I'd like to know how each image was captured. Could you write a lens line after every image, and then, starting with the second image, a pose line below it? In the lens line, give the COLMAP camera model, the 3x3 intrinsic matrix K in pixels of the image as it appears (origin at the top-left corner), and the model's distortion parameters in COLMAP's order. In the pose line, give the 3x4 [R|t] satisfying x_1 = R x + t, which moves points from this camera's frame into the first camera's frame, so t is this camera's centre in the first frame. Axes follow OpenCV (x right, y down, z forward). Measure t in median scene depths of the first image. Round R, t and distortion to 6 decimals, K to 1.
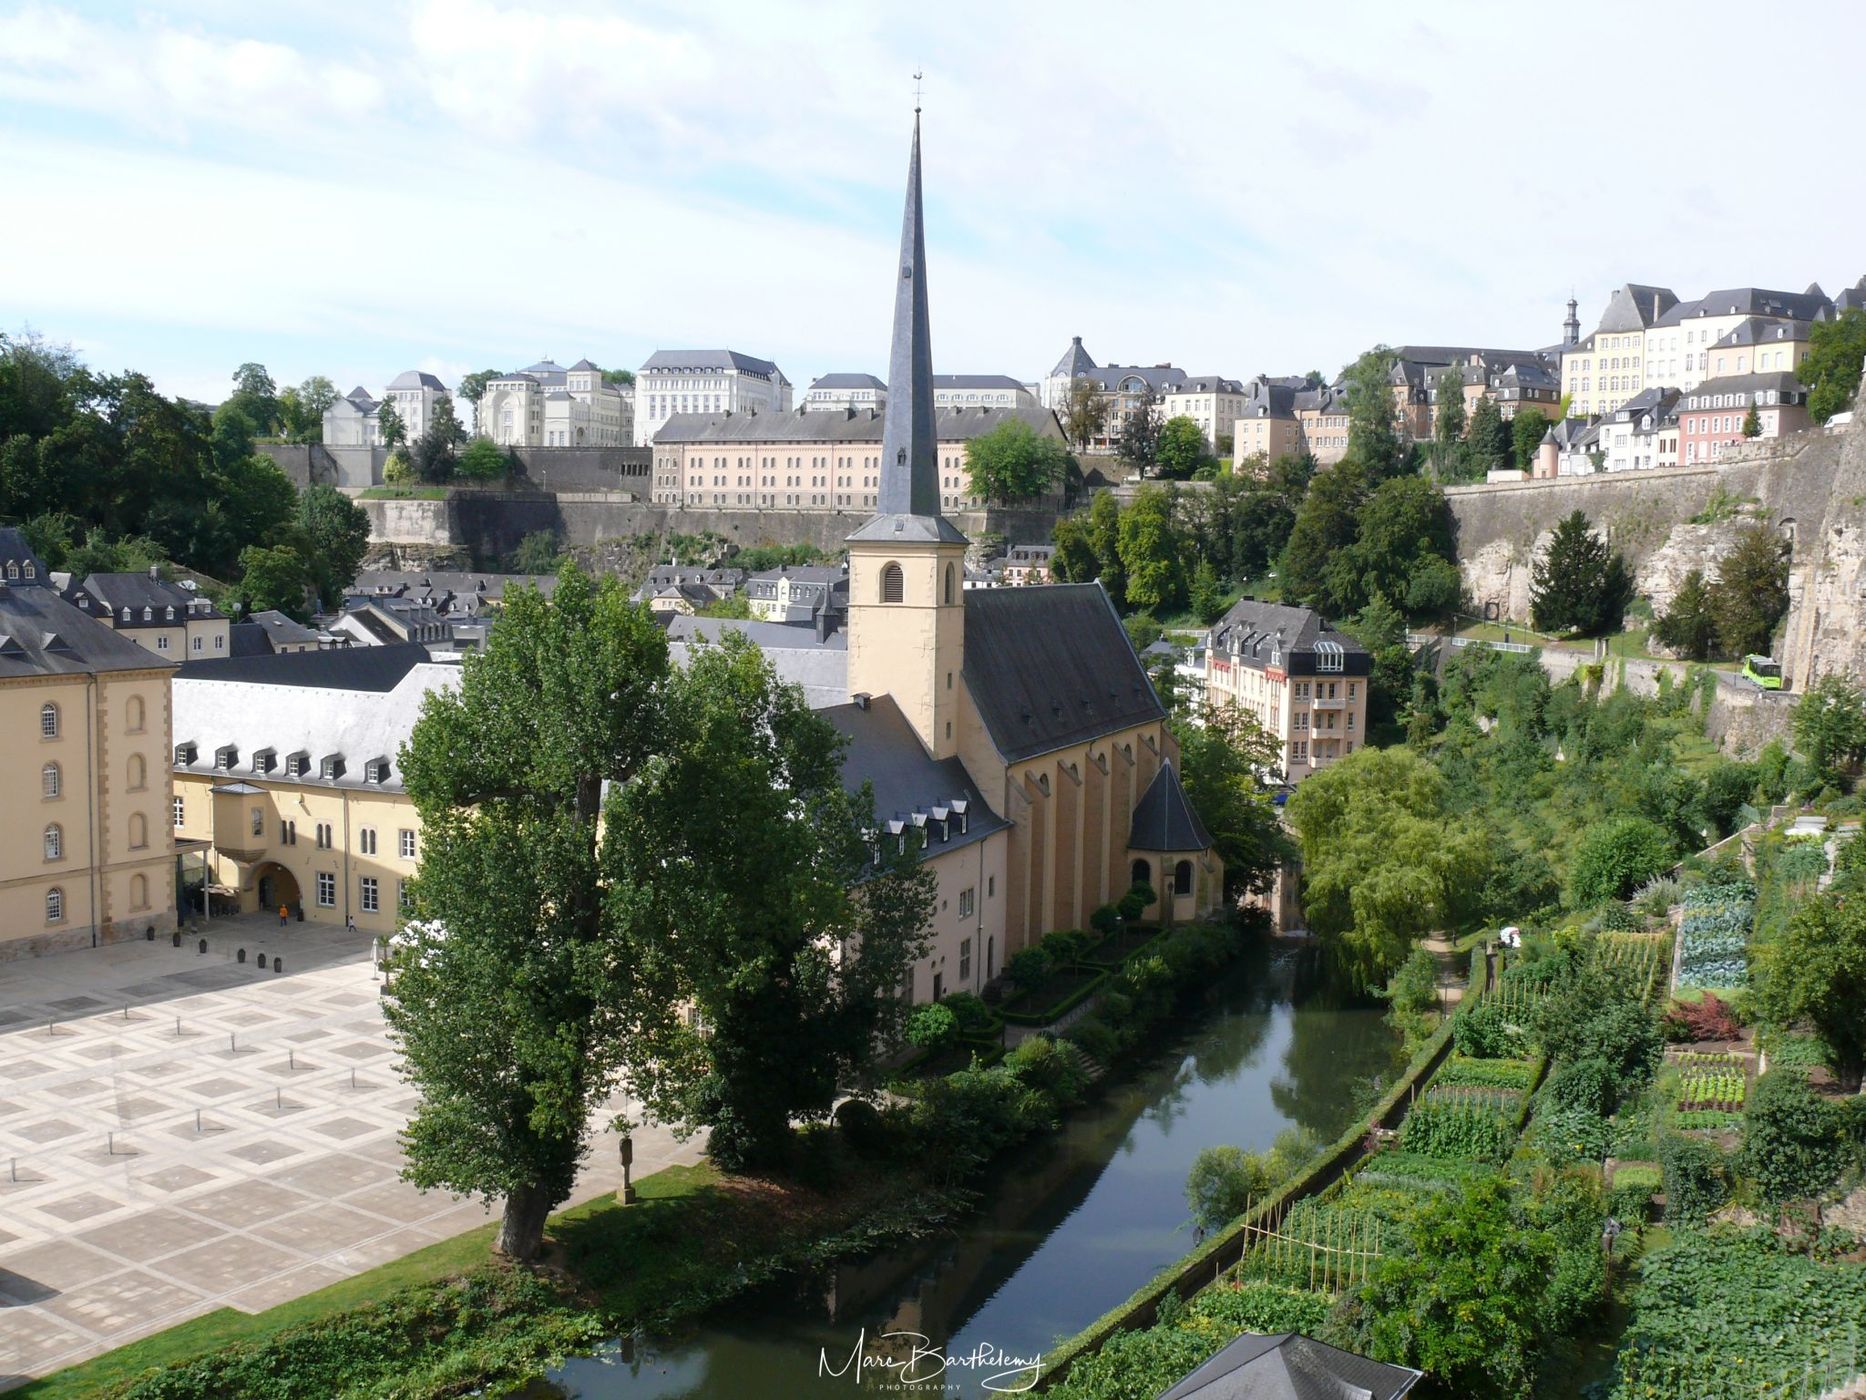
lens RADIAL K [[1953.8, 0, 932.2], [0, 1953.8, 732.1], [0, 0, 1]] dist [-0.148198, 0.000000]
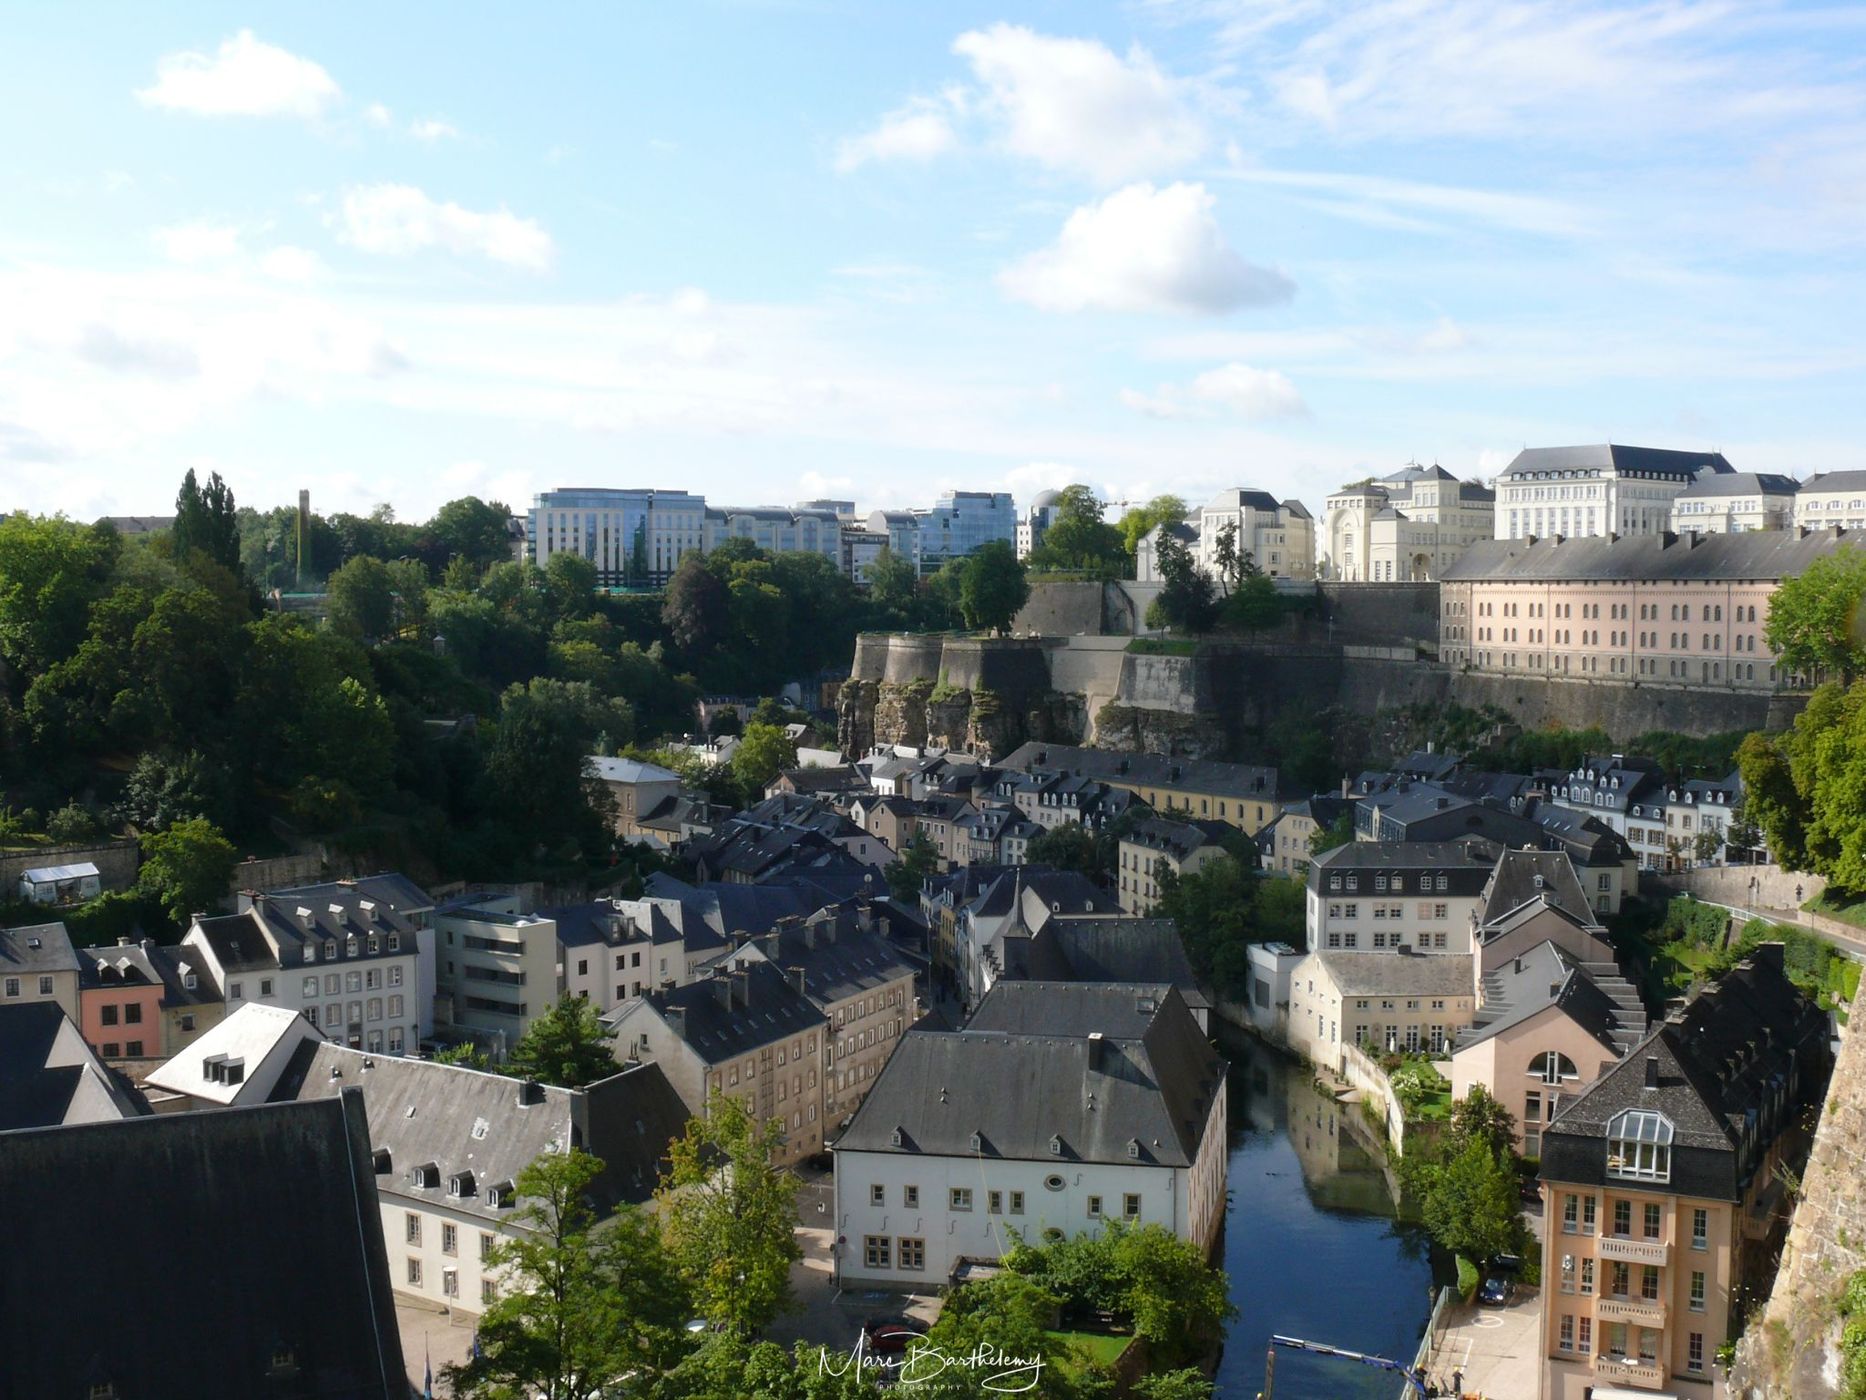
lens RADIAL K [[2064.6, 0, 914.3], [0, 2064.6, 697.6], [0, 0, 1]] dist [-0.107141, 0.000000]
pose [[0.773317, 0.011764, -0.633910, 0.201719], [-0.048251, 0.998020, -0.040340, -0.063506], [0.632181, 0.061783, 0.772354, 0.268942]]
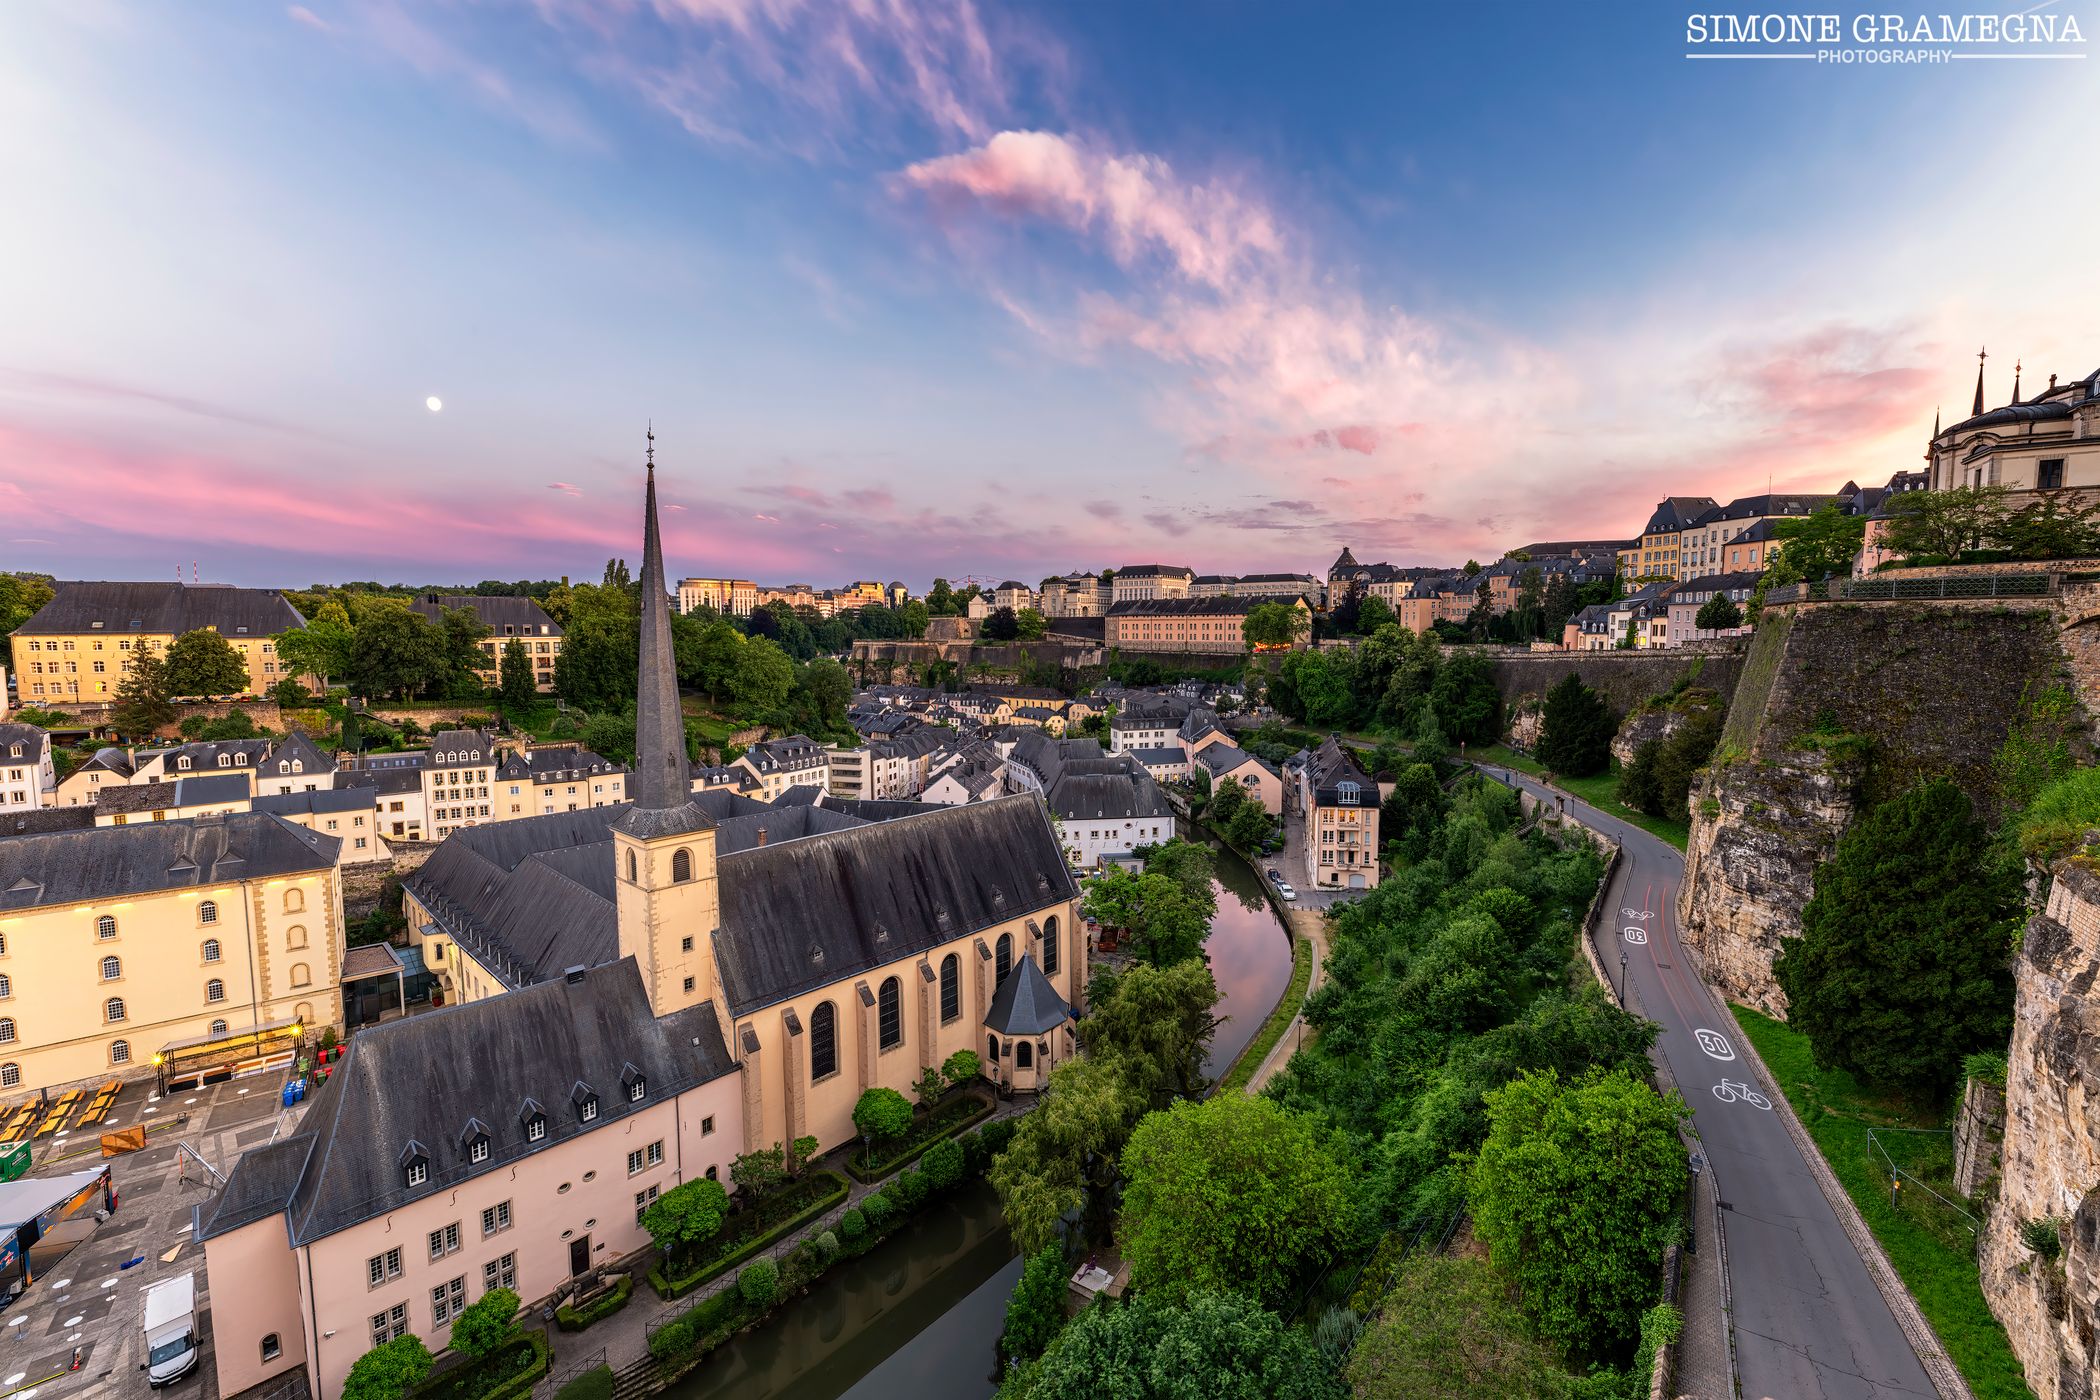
lens RADIAL K [[851.8, 0, 1055.2], [0, 851.8, 702.5], [0, 0, 1]] dist [0.008966, 0.000049]
pose [[0.934316, 0.007807, -0.356359, 0.119853], [-0.012903, 0.999846, -0.011926, -0.050891], [0.356211, 0.015741, 0.934273, 0.173967]]
